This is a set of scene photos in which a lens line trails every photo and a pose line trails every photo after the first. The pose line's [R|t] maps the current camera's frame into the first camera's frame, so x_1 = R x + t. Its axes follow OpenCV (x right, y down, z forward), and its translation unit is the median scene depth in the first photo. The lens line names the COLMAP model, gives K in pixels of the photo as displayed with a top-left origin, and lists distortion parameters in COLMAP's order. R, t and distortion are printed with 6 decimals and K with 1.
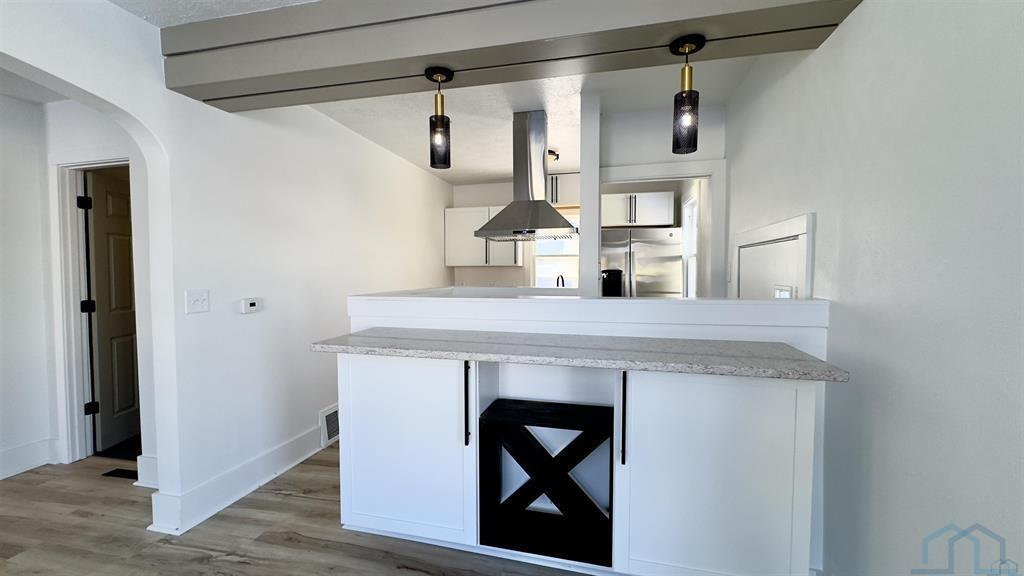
lens RADIAL K [[408.7, 0, 511.4], [0, 408.7, 285.3], [0, 0, 1]] dist [0.000559, -0.000124]
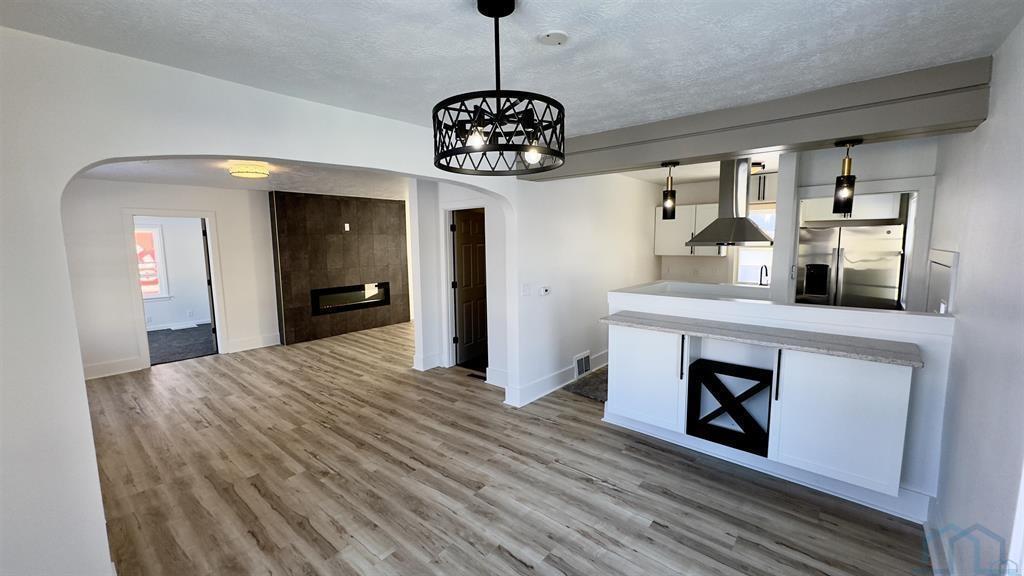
lens RADIAL K [[408.7, 0, 509.9], [0, 408.7, 286.9], [0, 0, 1]] dist [0.000559, -0.000124]
pose [[0.893337, 0.043354, -0.447290, 0.005788], [-0.006303, 0.996447, 0.083992, -0.138854], [0.449342, -0.072214, 0.890436, -0.750092]]
